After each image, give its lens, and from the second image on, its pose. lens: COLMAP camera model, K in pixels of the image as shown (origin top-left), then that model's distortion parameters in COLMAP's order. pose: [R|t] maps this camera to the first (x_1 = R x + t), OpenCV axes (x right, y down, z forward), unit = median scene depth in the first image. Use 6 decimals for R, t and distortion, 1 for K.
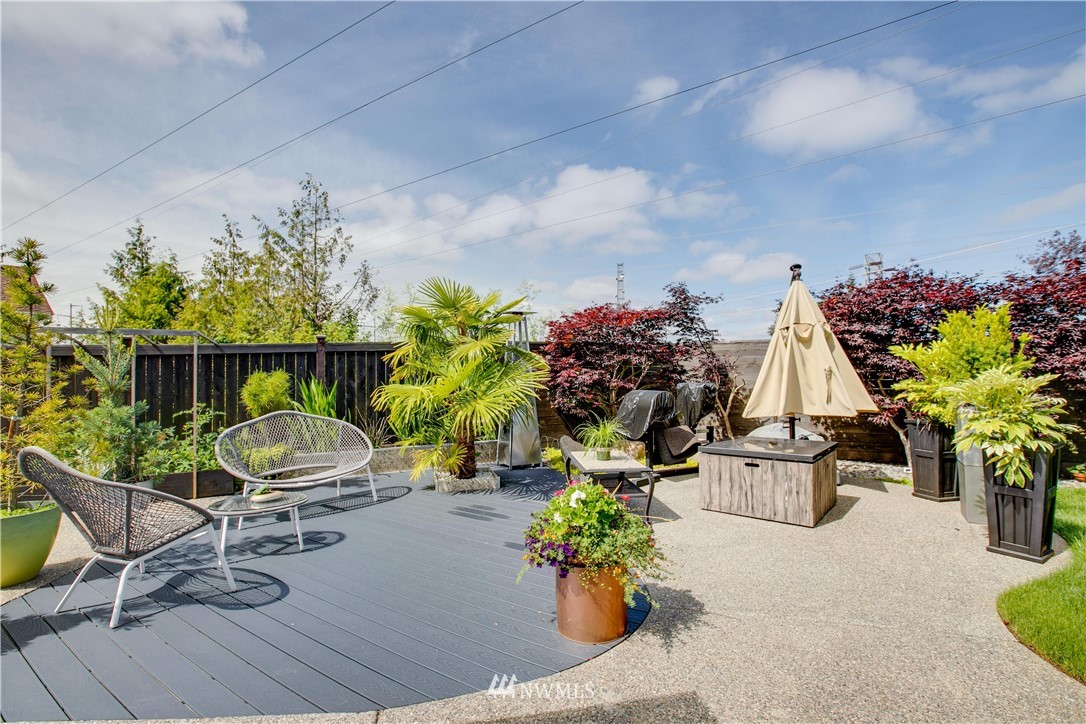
lens RADIAL K [[478.6, 0, 514.3], [0, 478.6, 370.2], [0, 0, 1]] dist [-0.002927, 0.000113]
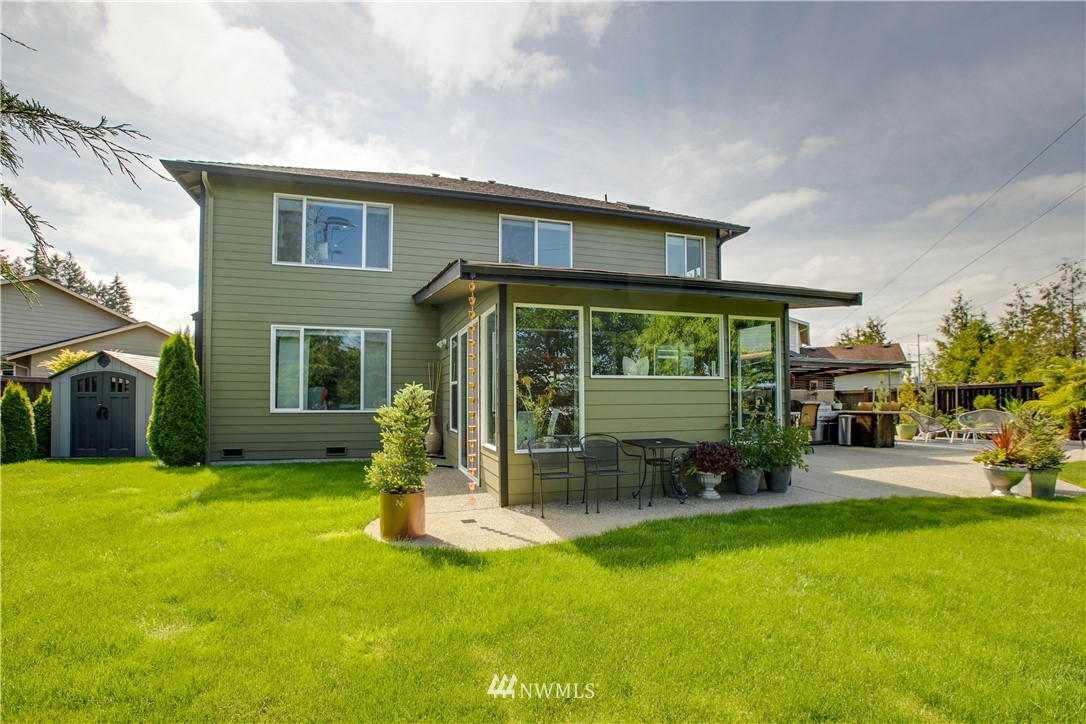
lens RADIAL K [[504.2, 0, 544.3], [0, 504.2, 393.3], [0, 0, 1]] dist [-0.003039, -0.000031]
pose [[0.180350, -0.008884, -0.983562, 1.351592], [0.011276, 0.999912, -0.006965, -0.012997], [0.983538, -0.009834, 0.180434, -1.447469]]
